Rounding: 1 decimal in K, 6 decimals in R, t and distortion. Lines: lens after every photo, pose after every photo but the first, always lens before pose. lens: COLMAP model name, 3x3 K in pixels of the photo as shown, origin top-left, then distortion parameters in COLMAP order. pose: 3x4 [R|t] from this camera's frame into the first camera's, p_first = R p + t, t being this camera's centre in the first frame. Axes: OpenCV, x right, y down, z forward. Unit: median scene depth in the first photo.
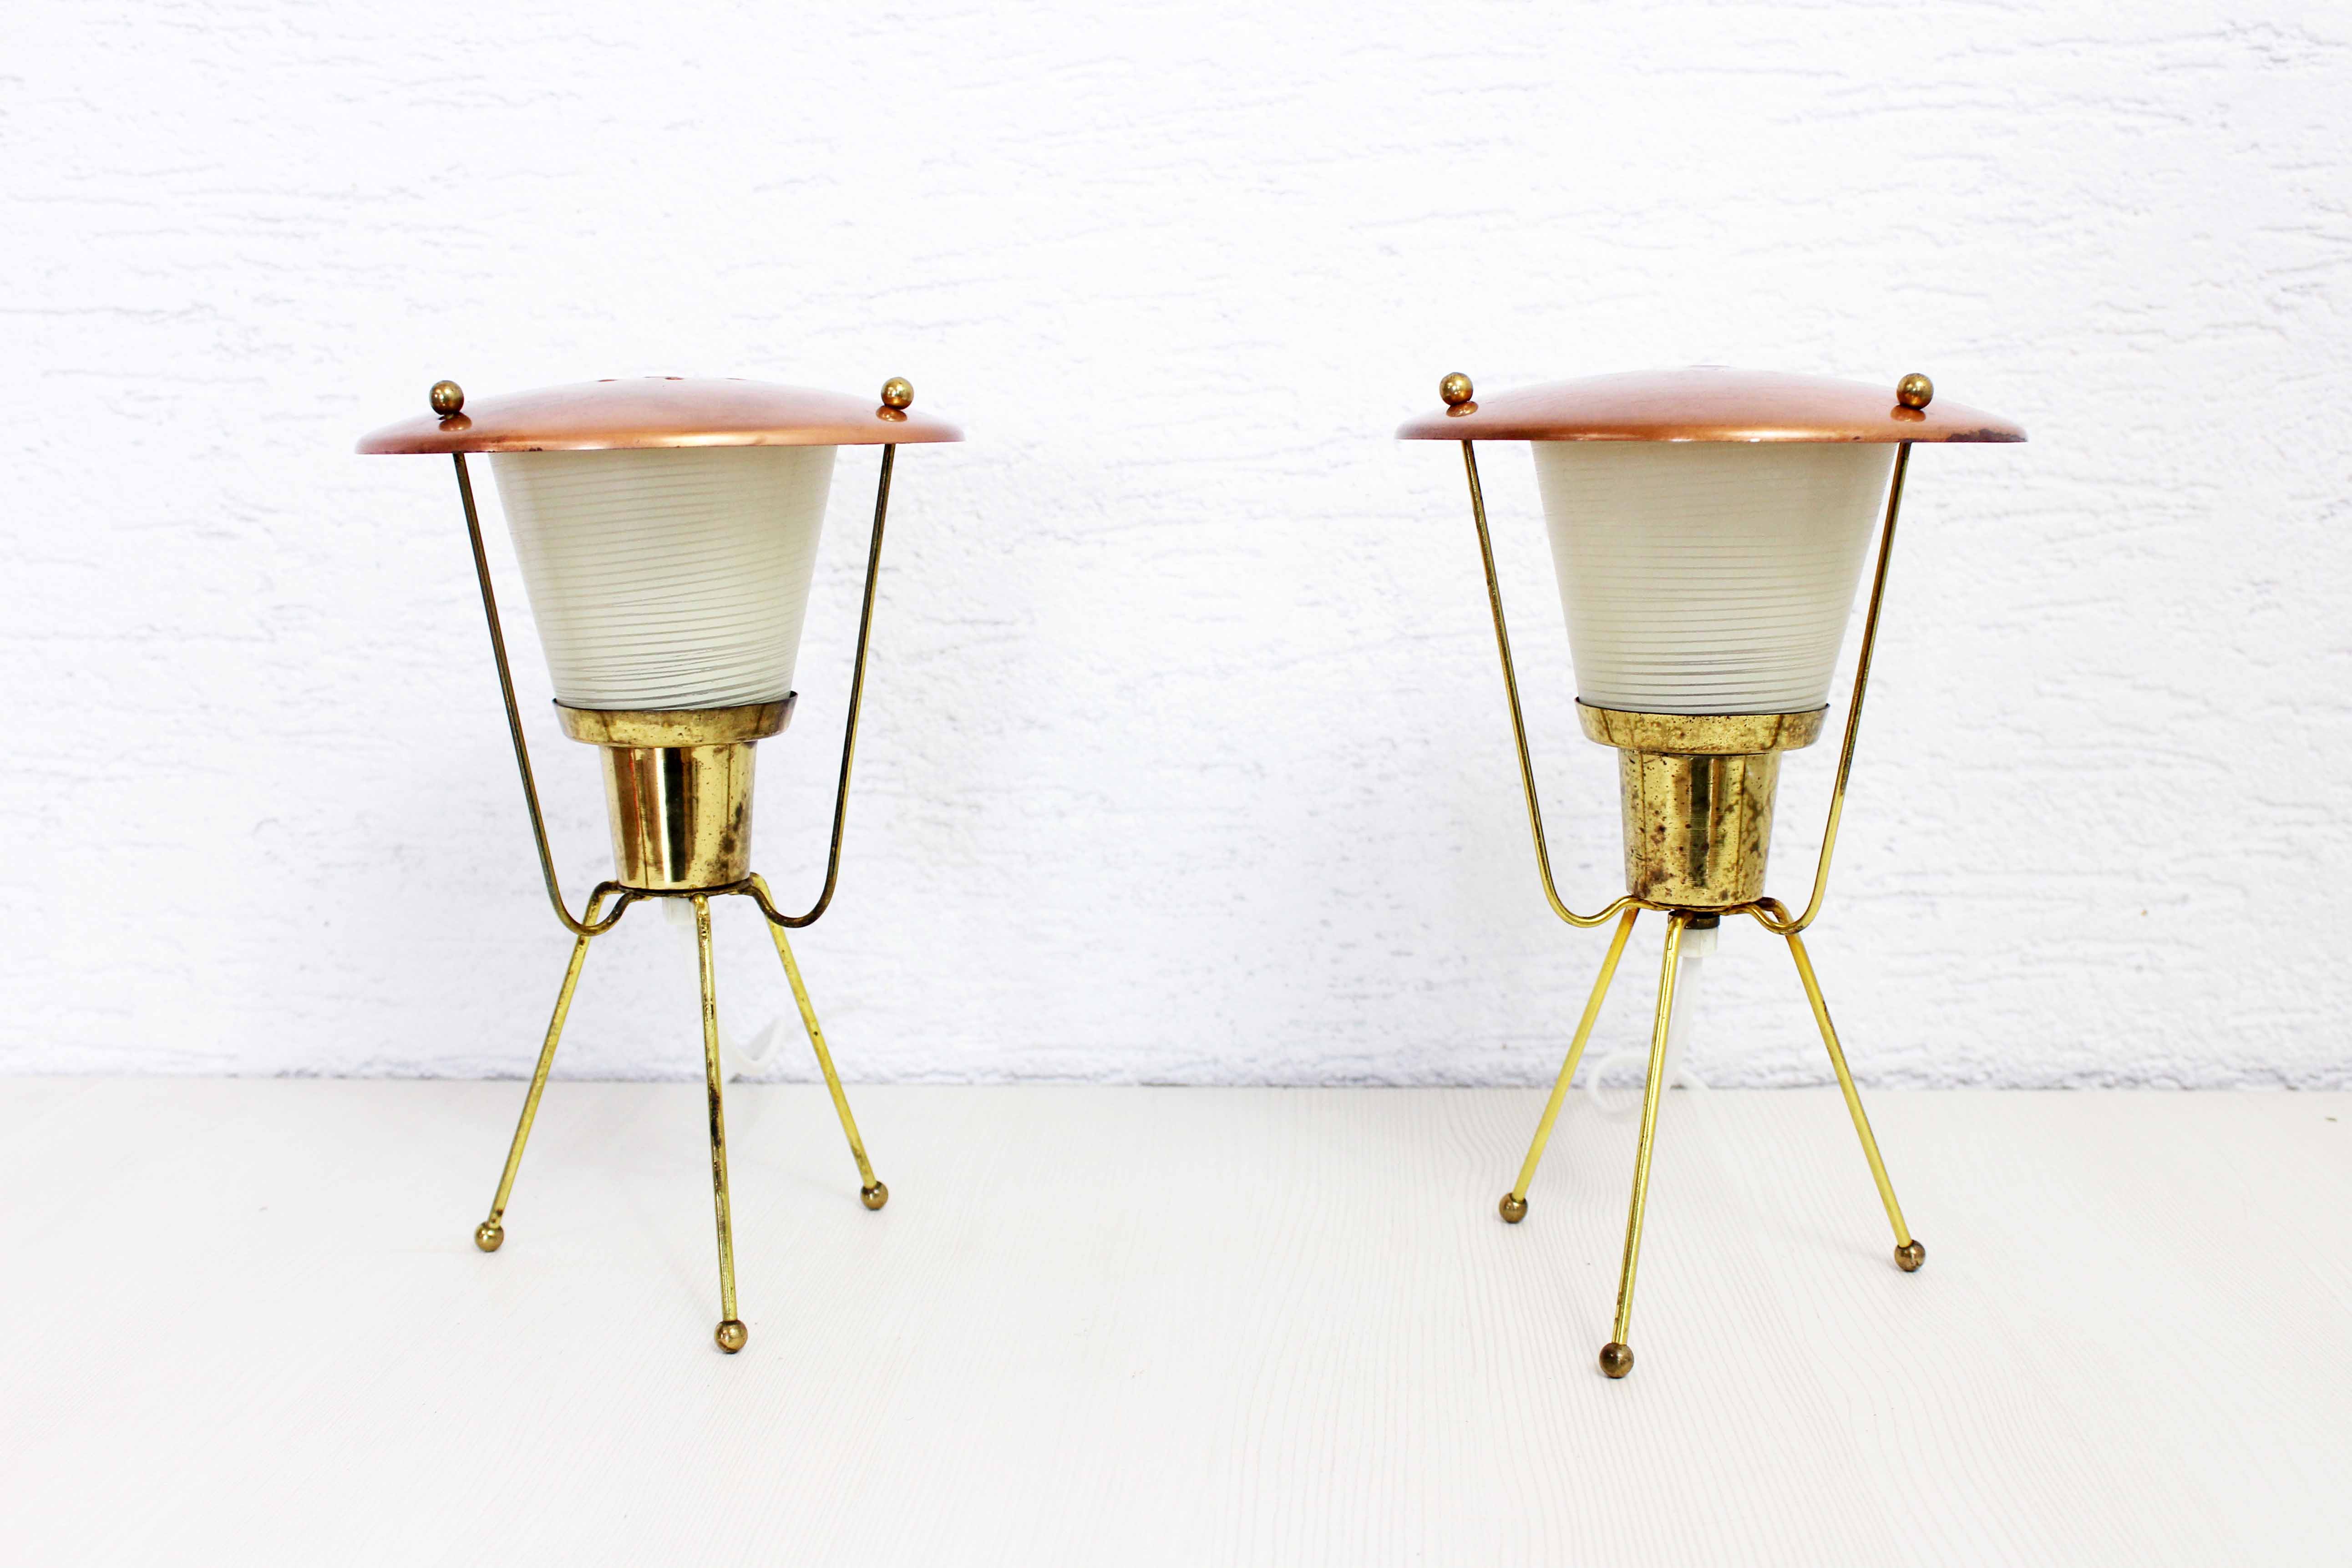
lens RADIAL K [[2751.6, 0, 1176.0], [0, 2751.6, 784.0], [0, 0, 1]] dist [-0.012574, -0.005305]
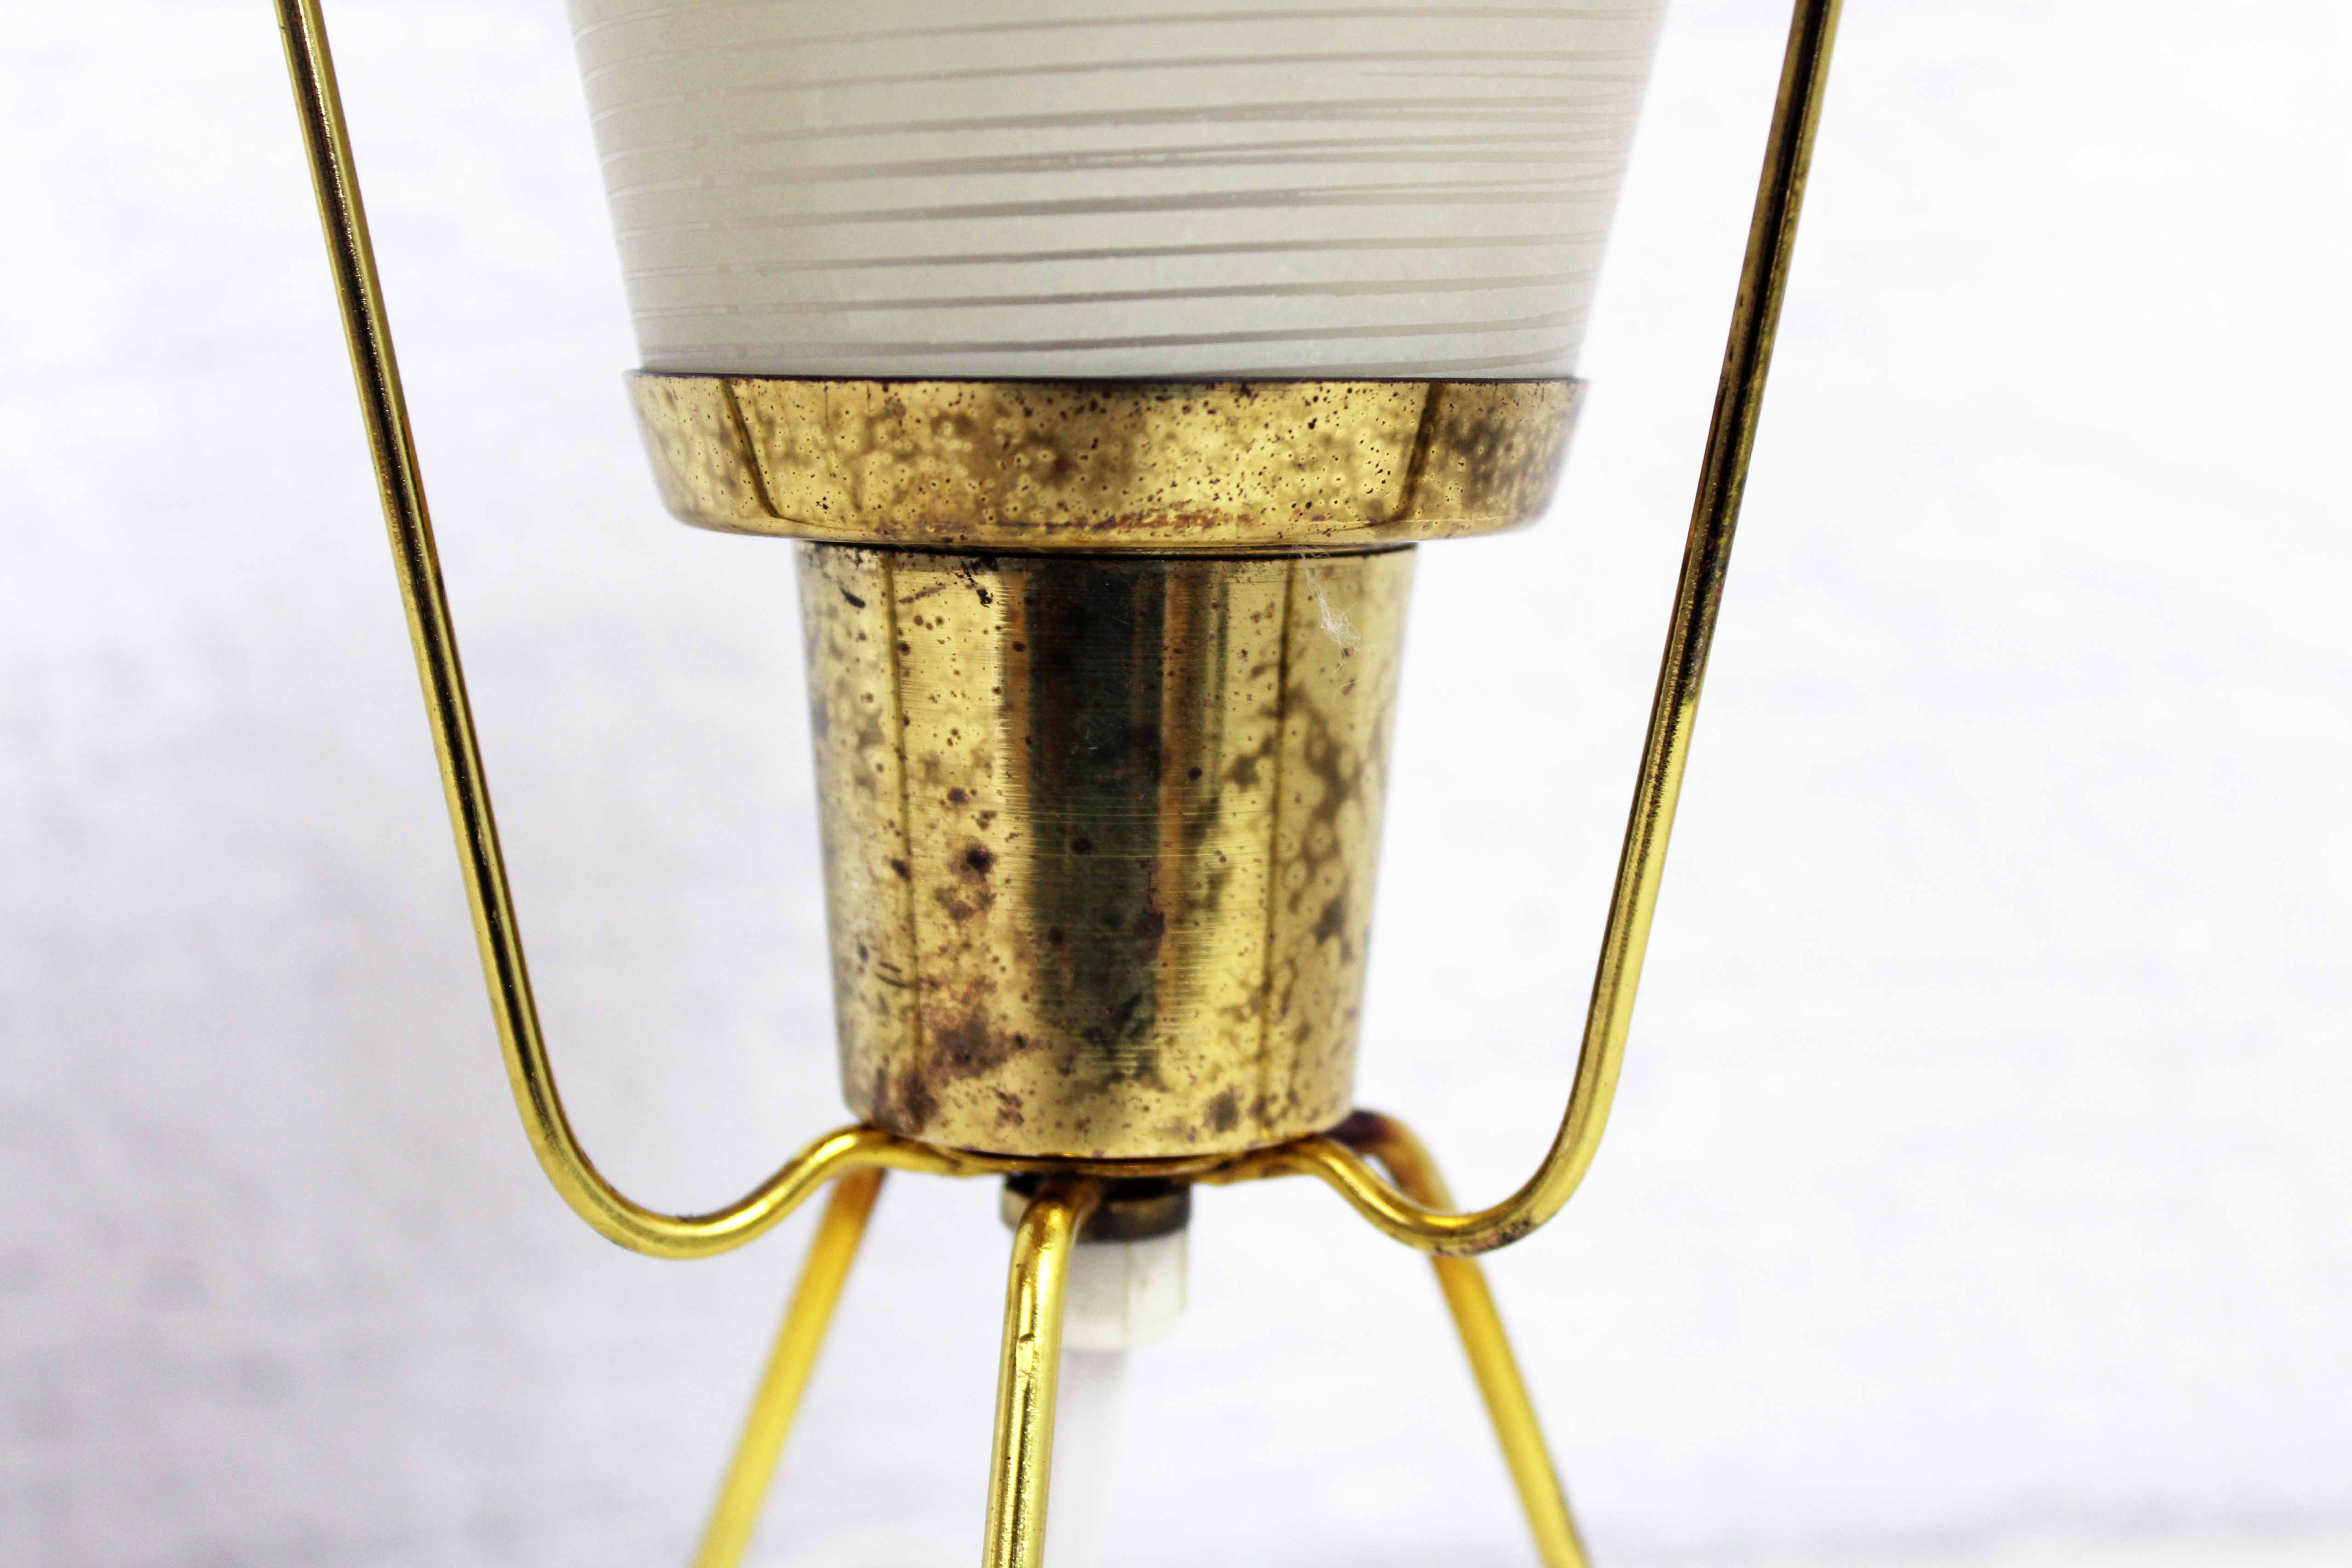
lens RADIAL K [[4259.1, 0, 1176.0], [0, 4259.1, 784.0], [0, 0, 1]] dist [0.009540, 0.016570]
pose [[0.967073, -0.024365, 0.253329, 0.095000], [0.029455, 0.999433, -0.016318, 0.016113], [-0.252788, 0.023242, 0.967242, 0.614773]]
